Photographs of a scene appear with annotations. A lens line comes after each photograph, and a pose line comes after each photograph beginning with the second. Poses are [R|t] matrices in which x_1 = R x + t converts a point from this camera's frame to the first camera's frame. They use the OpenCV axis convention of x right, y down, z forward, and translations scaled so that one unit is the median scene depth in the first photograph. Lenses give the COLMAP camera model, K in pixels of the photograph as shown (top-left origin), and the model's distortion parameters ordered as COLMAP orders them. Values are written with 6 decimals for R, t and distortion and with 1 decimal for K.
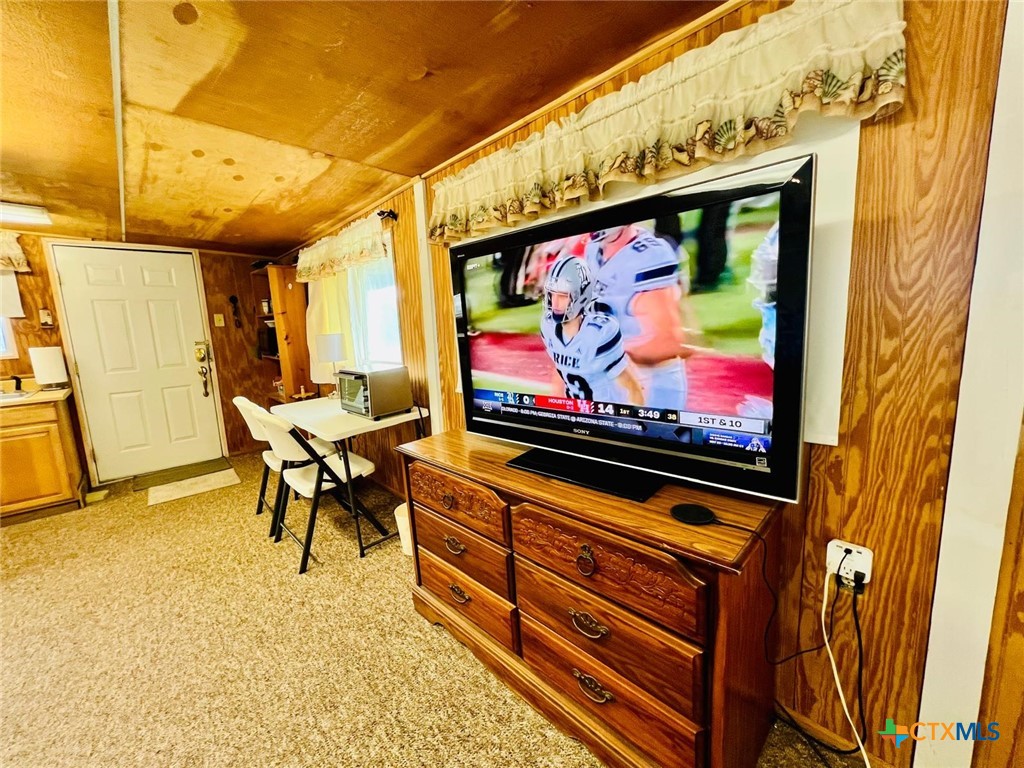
lens RADIAL K [[409.0, 0, 512.0], [0, 409.0, 384.0], [0, 0, 1]] dist [0.001590, 0.000206]
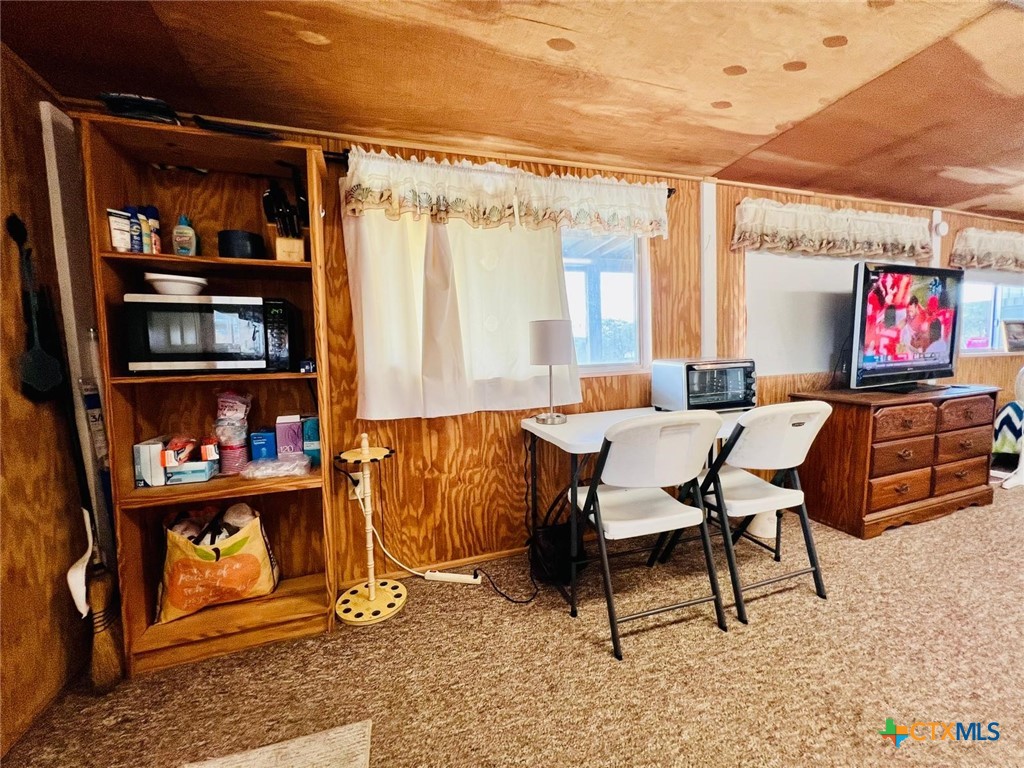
lens RADIAL K [[409.0, 0, 512.0], [0, 409.0, 384.0], [0, 0, 1]] dist [0.001590, 0.000206]
pose [[0.414643, -0.031476, 0.909440, -2.099906], [0.143253, 0.989198, -0.031077, -0.027297], [-0.898638, 0.143166, 0.414673, 1.627027]]
